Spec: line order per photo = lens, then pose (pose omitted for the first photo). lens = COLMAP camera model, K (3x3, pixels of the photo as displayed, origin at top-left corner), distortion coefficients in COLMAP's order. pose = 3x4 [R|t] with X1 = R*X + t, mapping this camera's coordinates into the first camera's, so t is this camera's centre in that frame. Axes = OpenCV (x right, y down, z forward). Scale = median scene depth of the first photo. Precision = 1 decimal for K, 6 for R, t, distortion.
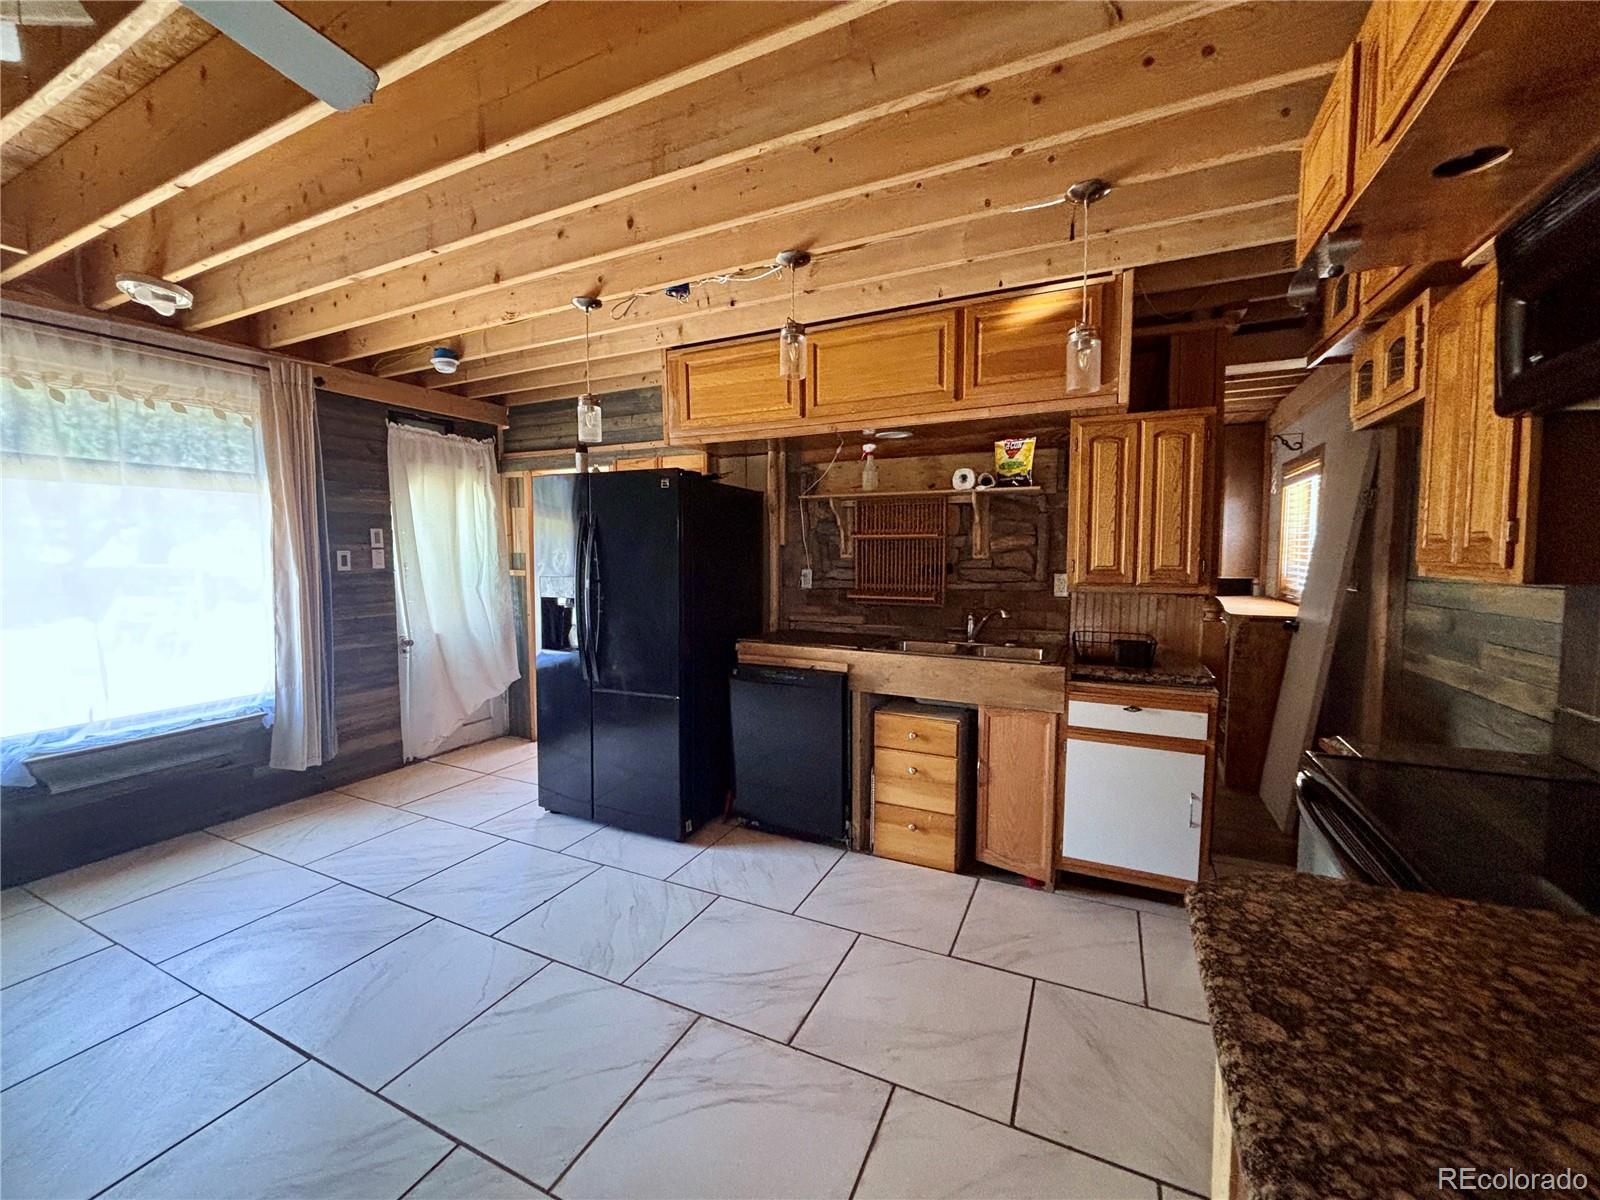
lens RADIAL K [[648.4, 0, 791.5], [0, 648.4, 597.1], [0, 0, 1]] dist [0.009972, -0.001888]
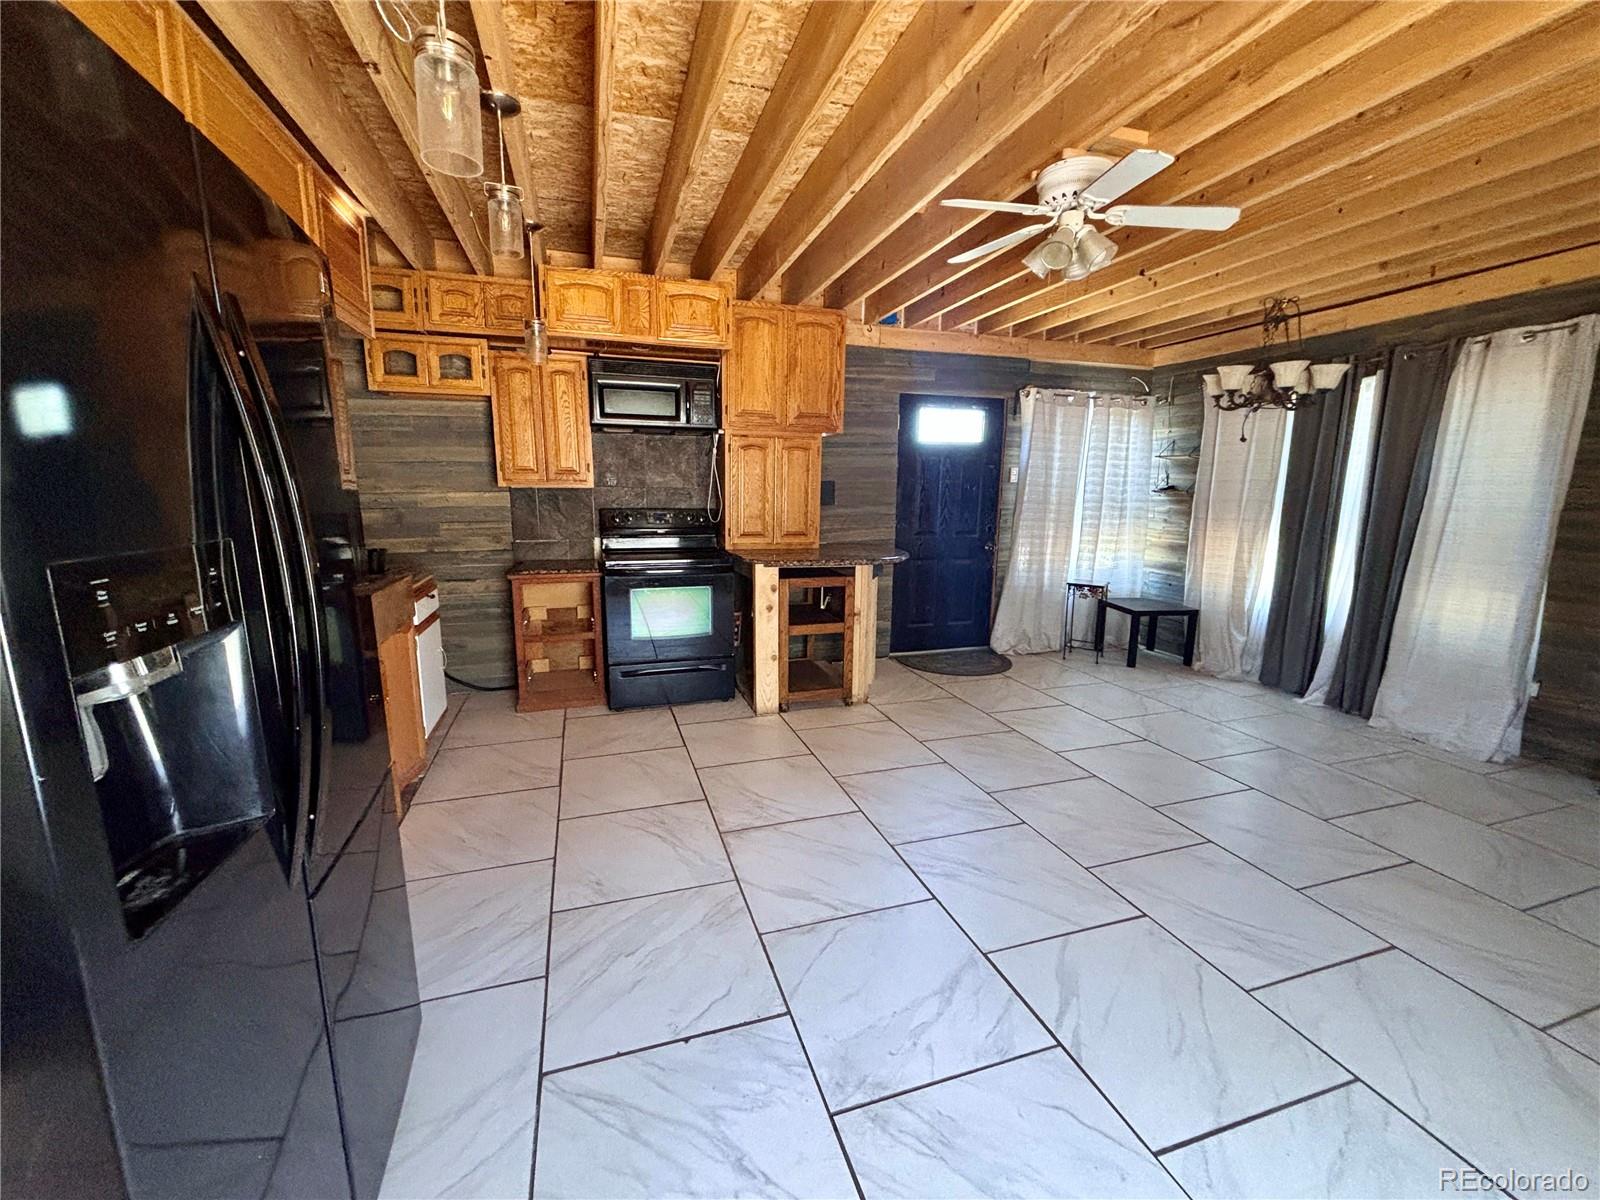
lens RADIAL K [[648.4, 0, 797.4], [0, 648.4, 596.6], [0, 0, 1]] dist [0.009972, -0.001888]
pose [[-0.691160, -0.123997, 0.711985, -0.776347], [0.047096, 0.975349, 0.215583, -0.060780], [-0.721165, 0.182534, -0.668283, 1.171762]]
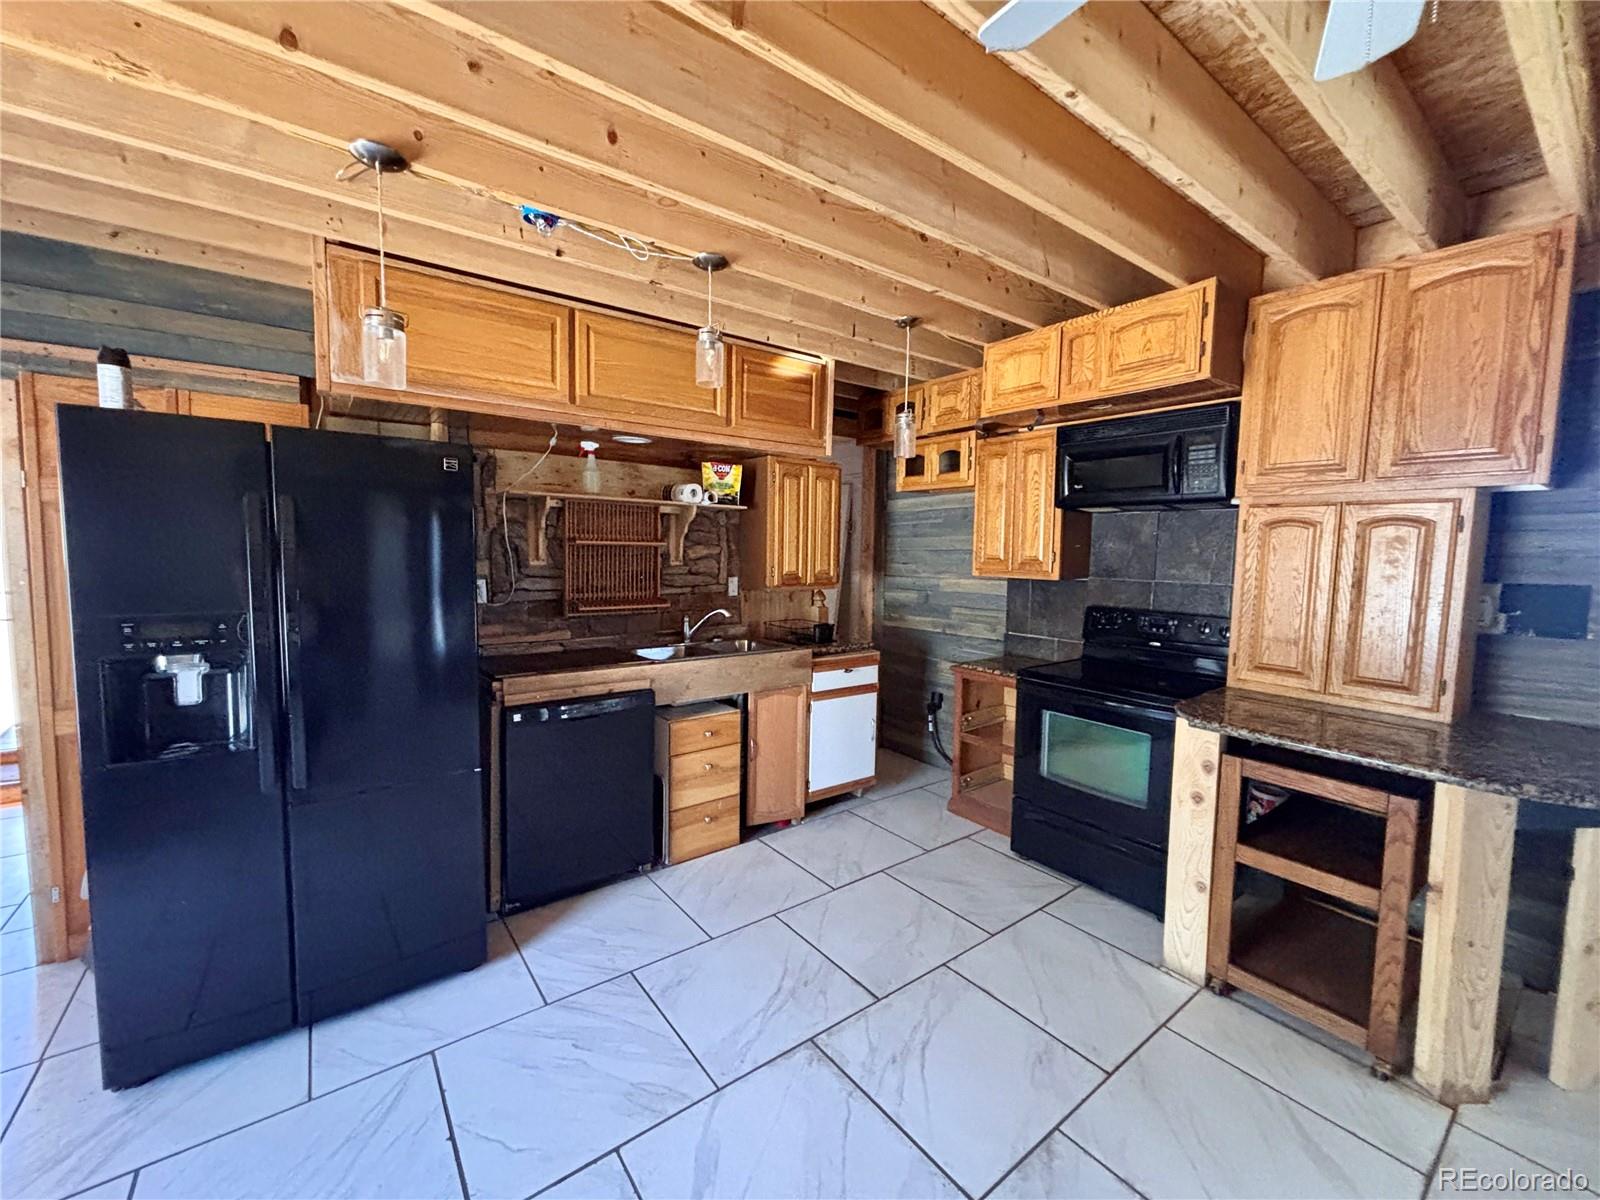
lens RADIAL K [[648.4, 0, 790.0], [0, 648.4, 595.9], [0, 0, 1]] dist [0.009972, -0.001888]
pose [[0.463613, -0.056304, 0.884247, -0.696162], [0.047477, 0.998124, 0.038663, -0.048549], [-0.884765, 0.024056, 0.465416, 0.389316]]
